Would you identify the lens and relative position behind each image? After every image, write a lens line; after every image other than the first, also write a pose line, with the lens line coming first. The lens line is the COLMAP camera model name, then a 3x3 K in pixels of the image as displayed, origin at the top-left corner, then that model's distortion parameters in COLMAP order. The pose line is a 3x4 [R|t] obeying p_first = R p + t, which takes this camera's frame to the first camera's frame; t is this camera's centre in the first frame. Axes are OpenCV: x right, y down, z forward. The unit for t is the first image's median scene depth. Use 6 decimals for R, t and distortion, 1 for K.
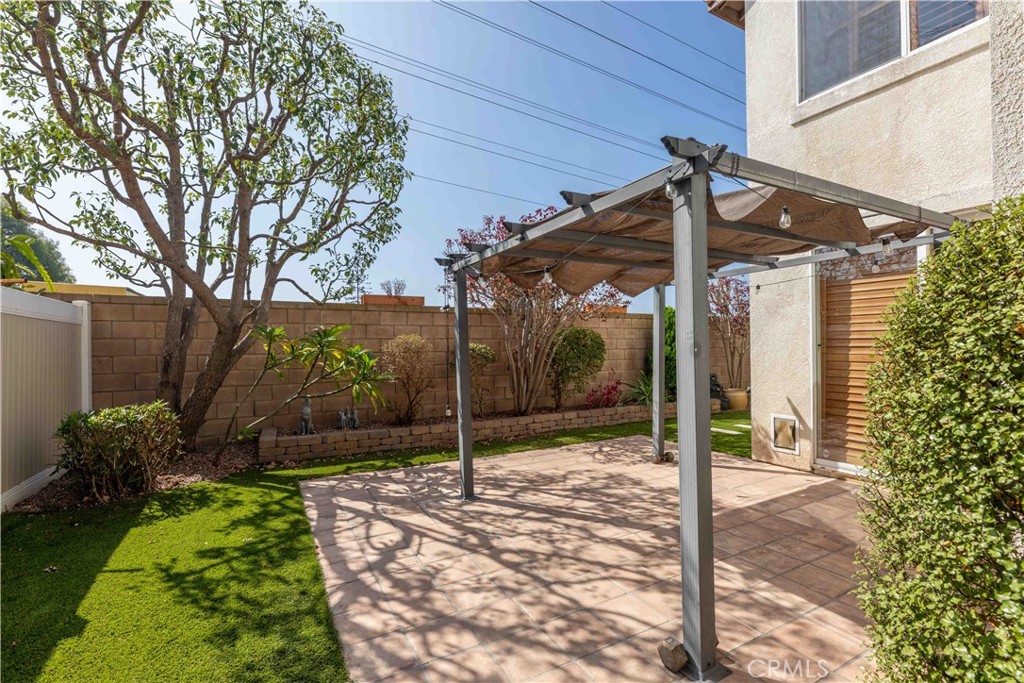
lens RADIAL K [[454.9, 0, 499.3], [0, 454.9, 347.9], [0, 0, 1]] dist [0.001468, -0.000977]
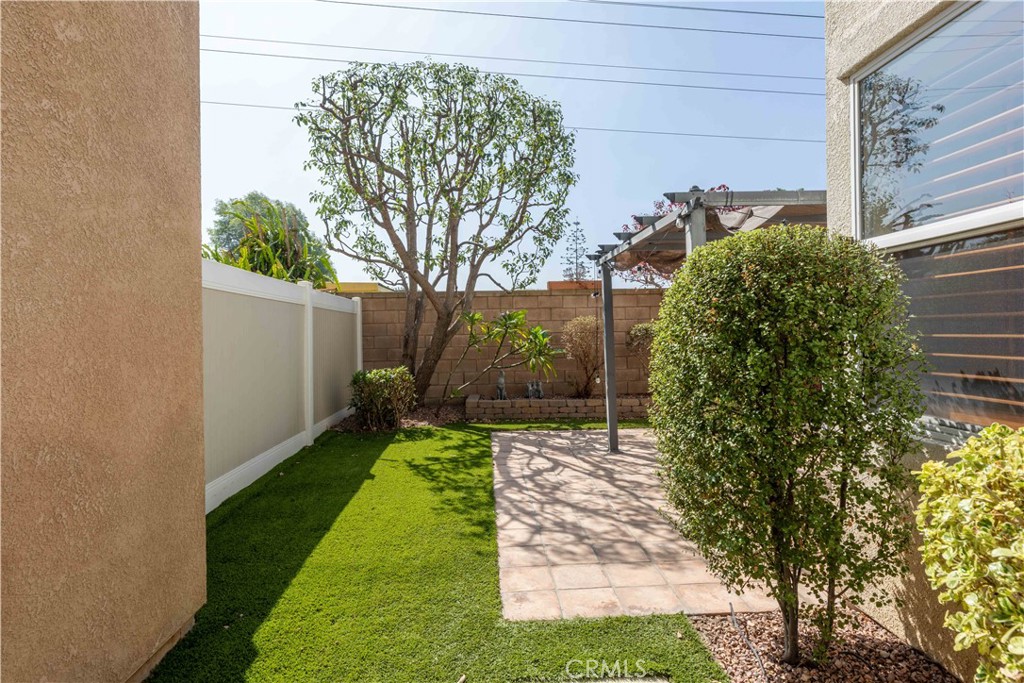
lens RADIAL K [[529.3, 0, 502.0], [0, 529.3, 333.1], [0, 0, 1]] dist [-0.000084, 0.003685]
pose [[0.902808, -0.005254, -0.430012, 0.272763], [0.007880, 0.999960, 0.004327, 0.007064], [0.429972, -0.007295, 0.902813, -0.398915]]
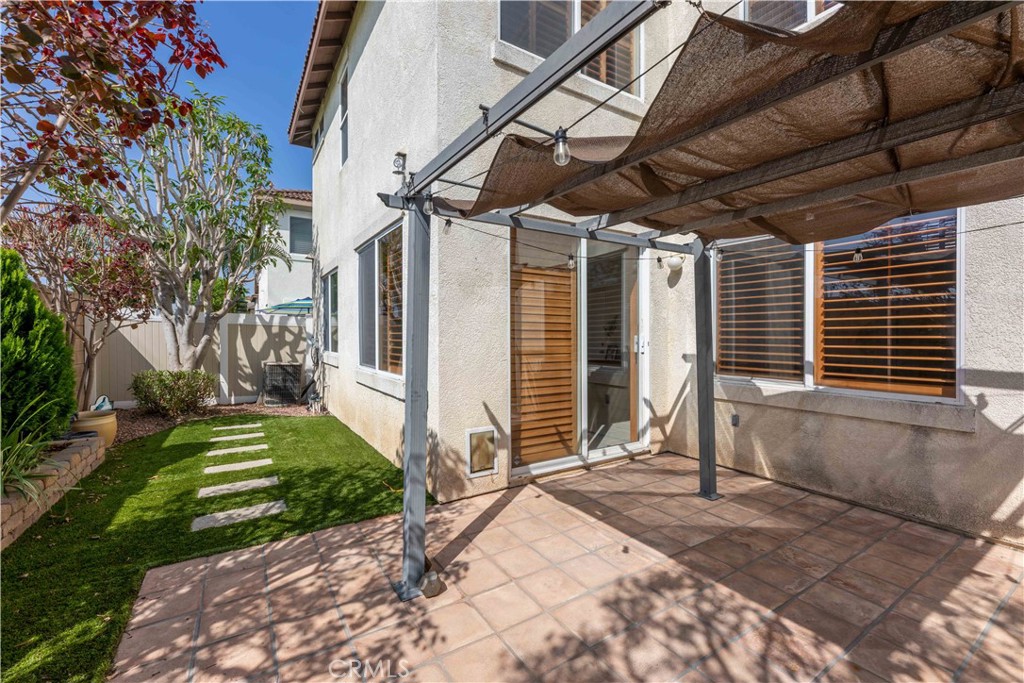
lens RADIAL K [[425.5, 0, 501.3], [0, 425.5, 336.6], [0, 0, 1]] dist [-0.003343, 0.000239]
pose [[-0.081269, 0.003615, 0.996686, -0.114355], [0.000992, 0.999993, -0.003546, -0.004487], [-0.996692, 0.000700, -0.081272, 1.225396]]
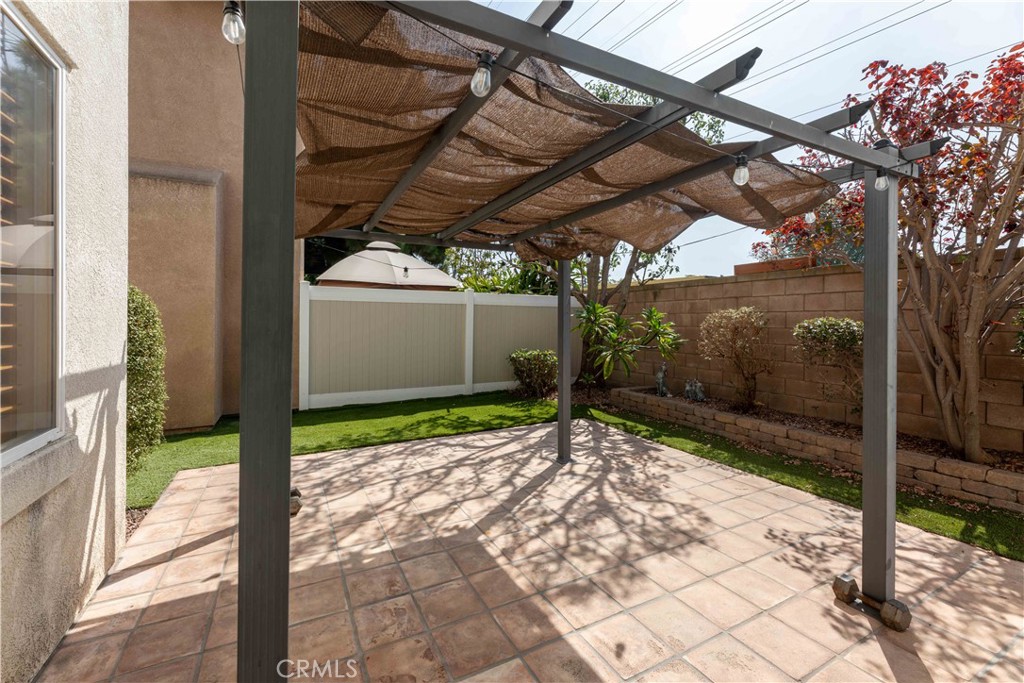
lens RADIAL K [[414.2, 0, 494.2], [0, 414.2, 316.8], [0, 0, 1]] dist [0.003493, -0.000404]
pose [[-0.021363, -0.001116, -0.999771, 0.948336], [-0.002556, 0.999996, -0.001061, -0.014059], [0.999769, 0.002533, -0.021366, 0.866377]]
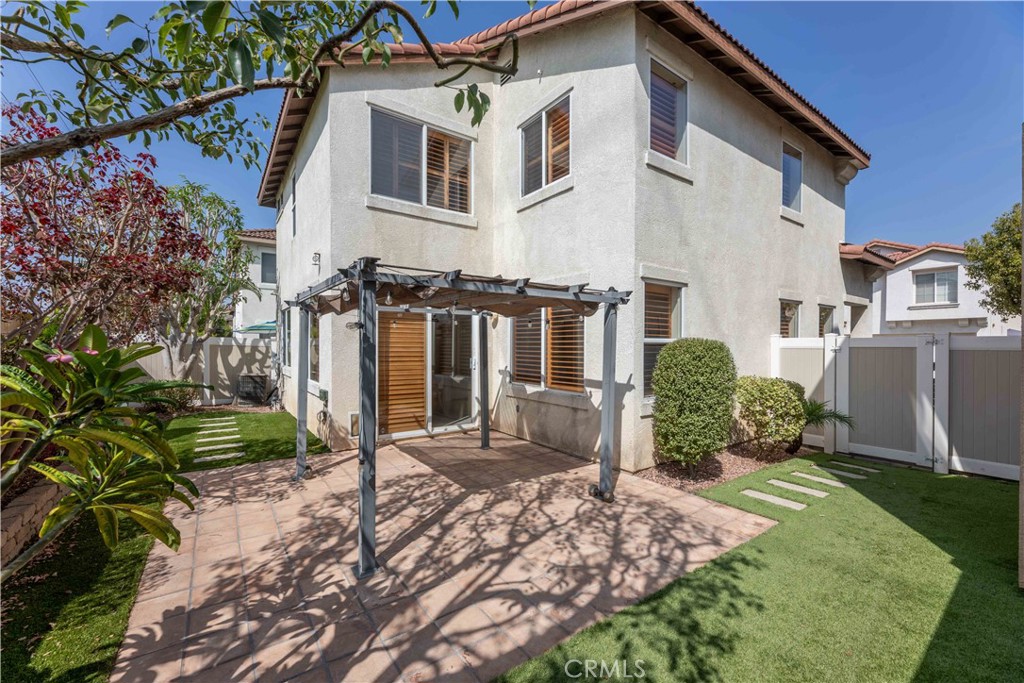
lens RADIAL K [[414.2, 0, 501.6], [0, 414.2, 348.4], [0, 0, 1]] dist [0.003493, -0.000404]
pose [[-0.129354, -0.000215, 0.991598, -0.814920], [-0.002477, 0.999997, -0.000106, -0.054538], [-0.991595, -0.002470, -0.129355, 0.876374]]
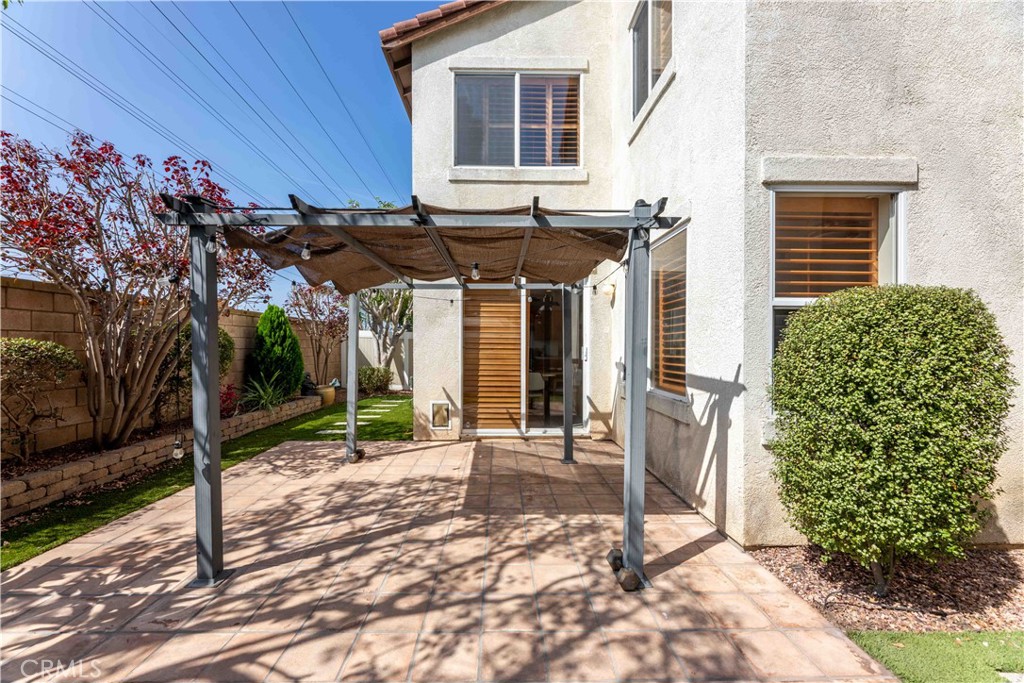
lens RADIAL K [[414.2, 0, 502.1], [0, 414.2, 347.6], [0, 0, 1]] dist [0.003493, -0.000404]
pose [[0.455863, 0.006933, 0.890023, -0.413919], [-0.006439, 0.999969, -0.004492, -0.000304], [-0.890027, -0.003683, 0.455894, 0.366207]]
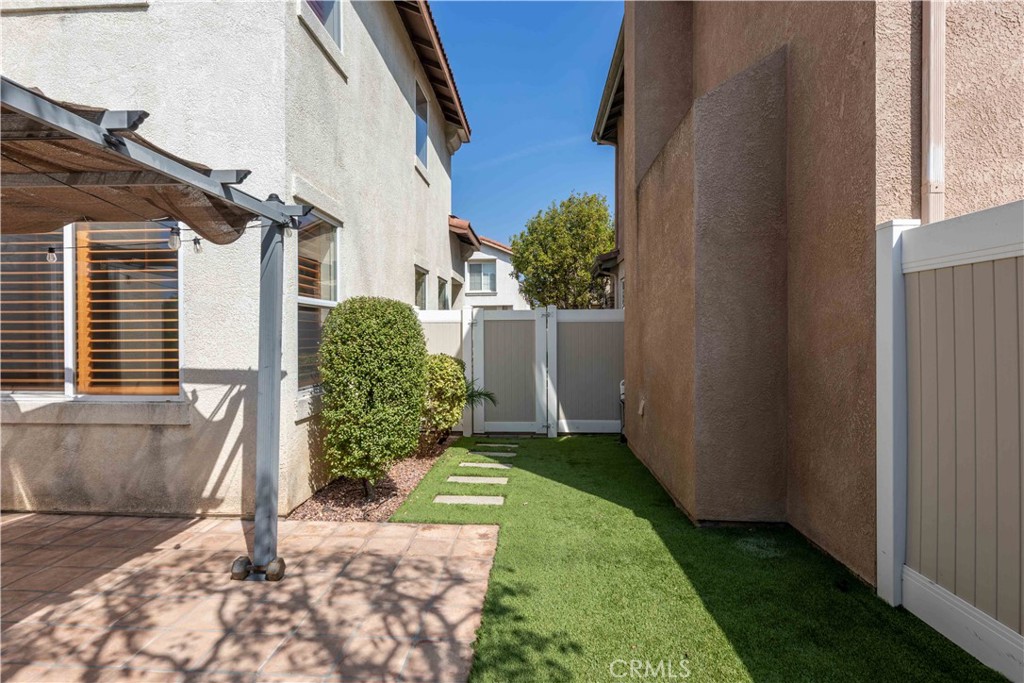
lens RADIAL K [[529.3, 0, 506.0], [0, 529.3, 336.7], [0, 0, 1]] dist [-0.000084, 0.003685]
pose [[-0.855944, 0.008940, 0.516991, -0.486185], [0.010528, 0.999945, 0.000140, -0.005679], [-0.516961, 0.005563, -0.855991, 0.937540]]
